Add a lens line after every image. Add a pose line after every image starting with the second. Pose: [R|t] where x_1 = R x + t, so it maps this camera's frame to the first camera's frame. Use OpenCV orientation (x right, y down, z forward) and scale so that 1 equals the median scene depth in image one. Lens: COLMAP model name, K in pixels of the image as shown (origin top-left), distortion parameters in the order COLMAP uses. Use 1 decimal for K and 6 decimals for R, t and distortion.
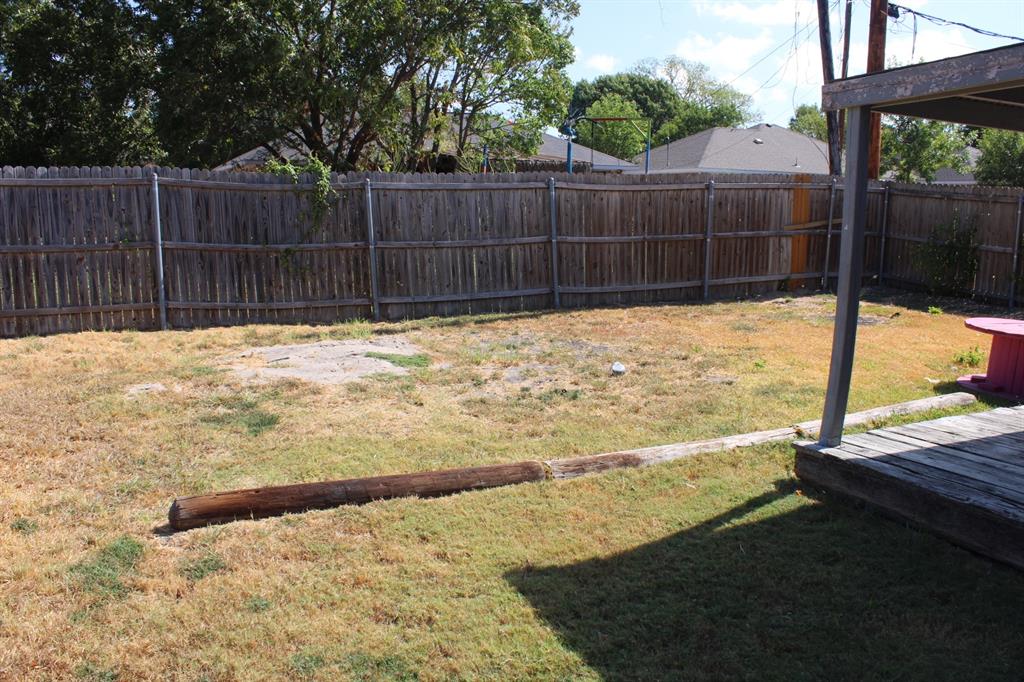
lens RADIAL K [[879.0, 0, 512.0], [0, 879.0, 341.0], [0, 0, 1]] dist [-0.134865, -0.000251]
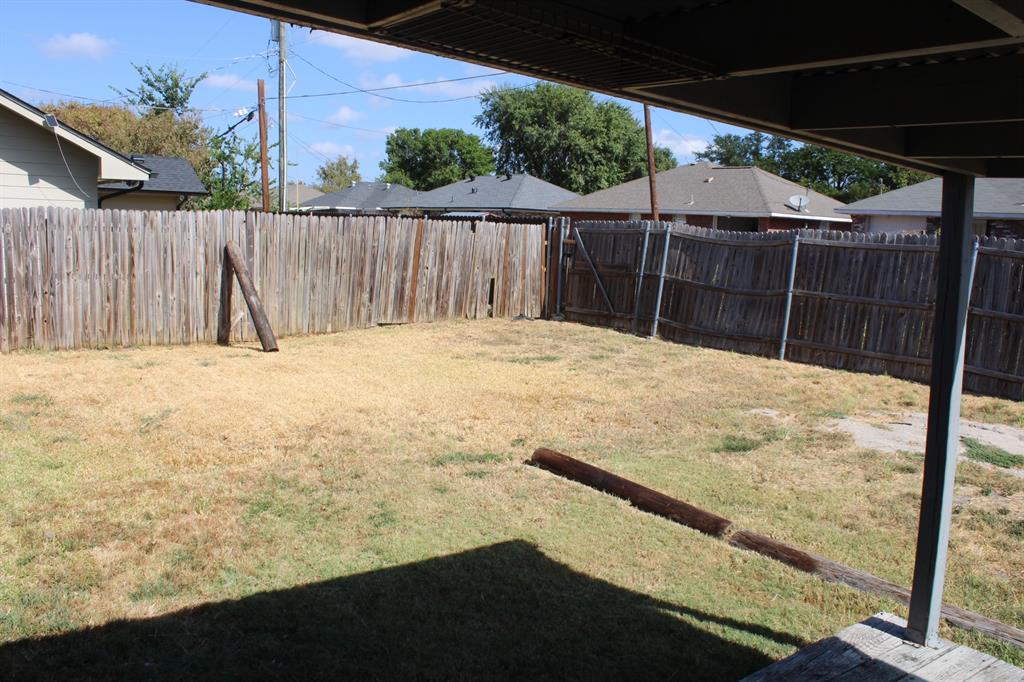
lens RADIAL K [[879.0, 0, 512.0], [0, 879.0, 341.0], [0, 0, 1]] dist [-0.134865, -0.000251]
pose [[0.148824, 0.118918, -0.981687, 1.104734], [-0.179124, 0.979562, 0.091505, -0.142578], [0.972505, 0.162226, 0.167084, 0.582023]]
